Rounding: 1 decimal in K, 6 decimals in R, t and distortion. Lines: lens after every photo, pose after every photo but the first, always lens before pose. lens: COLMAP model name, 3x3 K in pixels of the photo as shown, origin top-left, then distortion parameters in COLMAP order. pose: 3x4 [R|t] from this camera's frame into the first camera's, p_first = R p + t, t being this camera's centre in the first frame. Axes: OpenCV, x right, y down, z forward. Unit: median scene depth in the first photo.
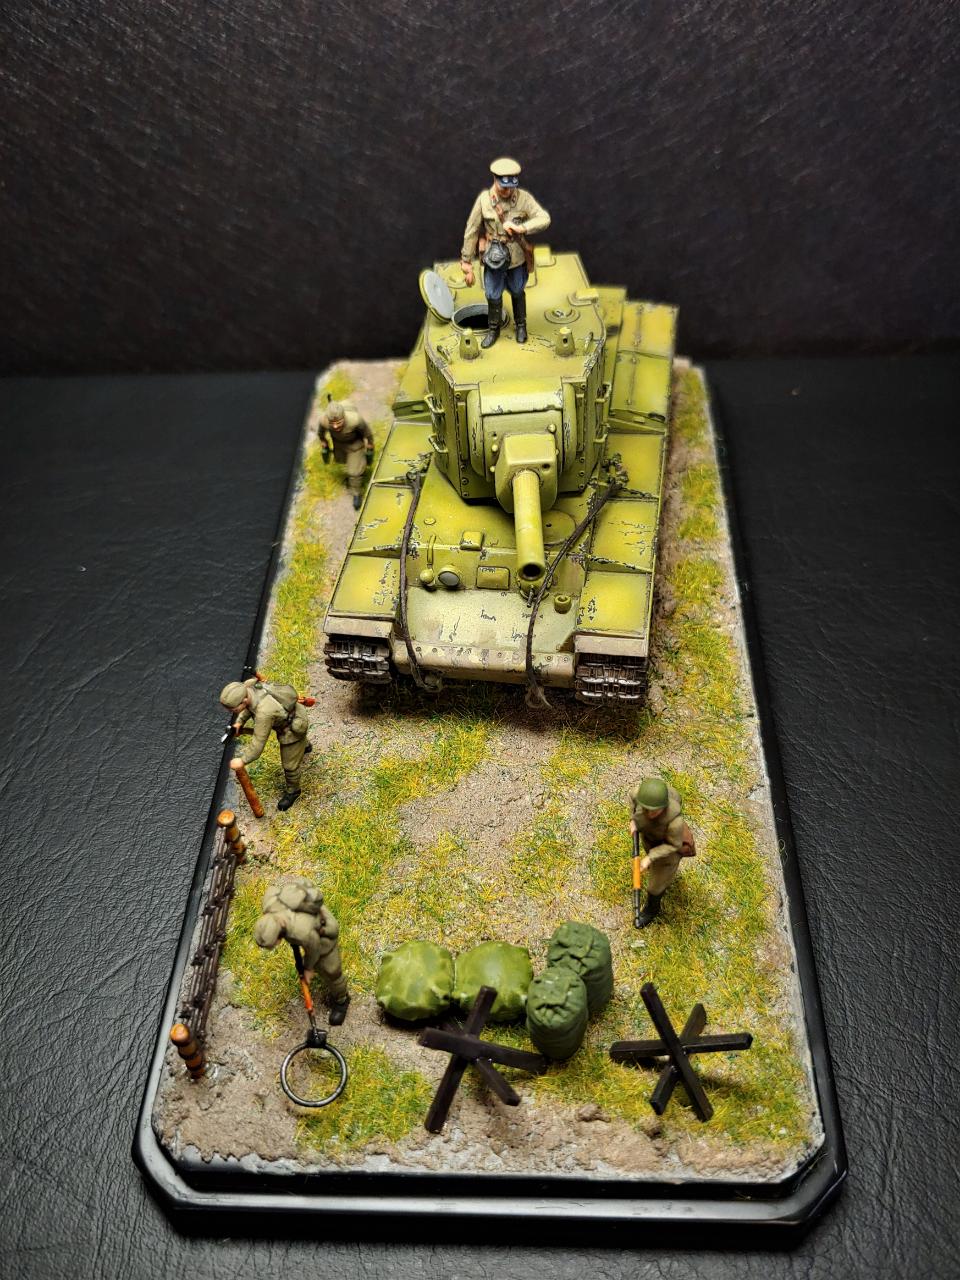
lens RADIAL K [[1194.4, 0, 478.8], [0, 1194.4, 644.2], [0, 0, 1]] dist [-0.026993, 0.000000]
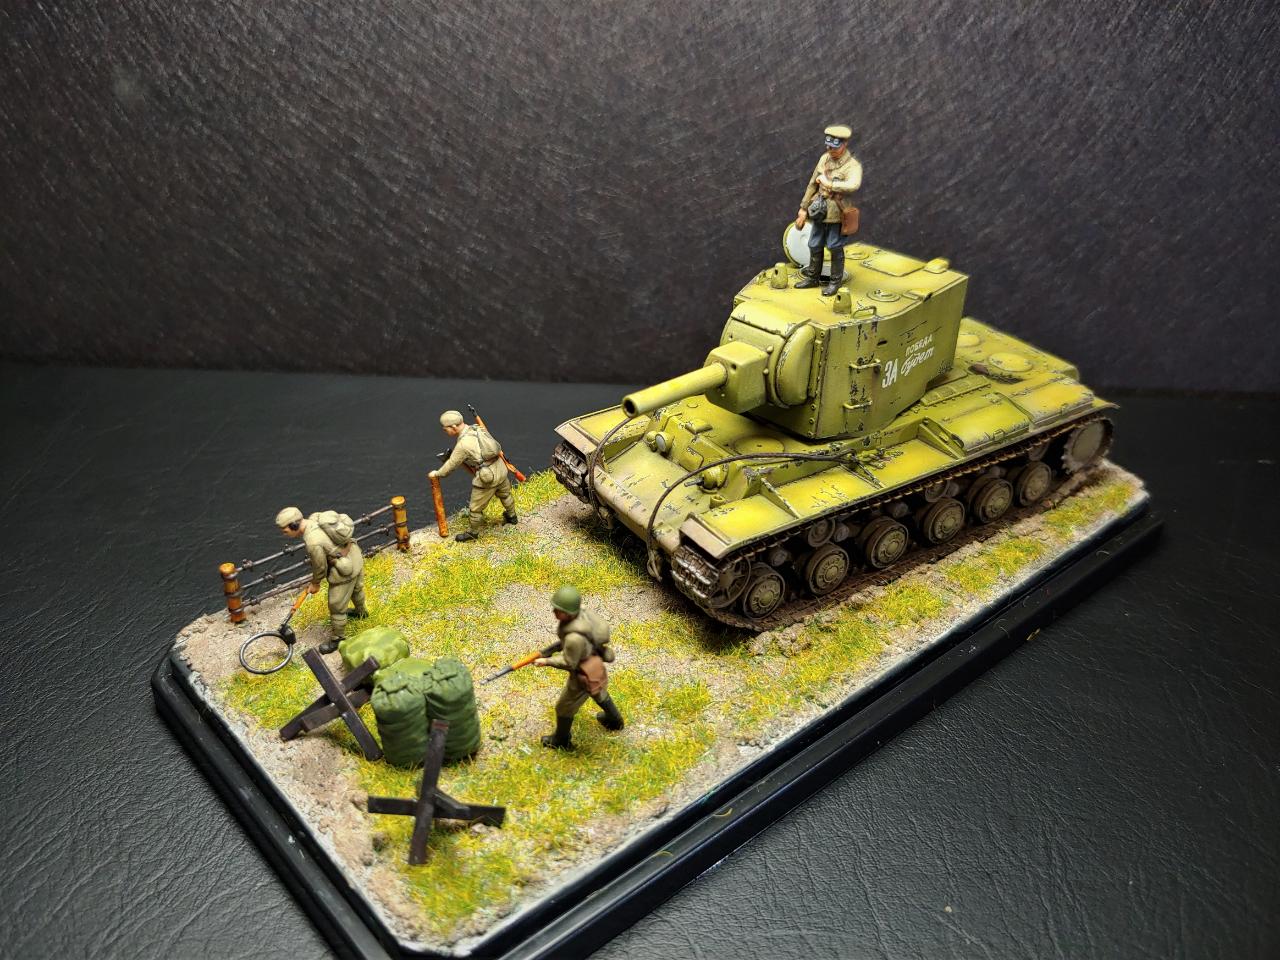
lens RADIAL K [[1194.4, 0, 640.2], [0, 1194.4, 475.3], [0, 0, 1]] dist [-0.026993, 0.000000]
pose [[0.998249, 0.056936, 0.016032, -0.060792], [-0.050513, 0.961602, -0.269760, 0.153494], [-0.030776, 0.268478, 0.962794, -0.012695]]
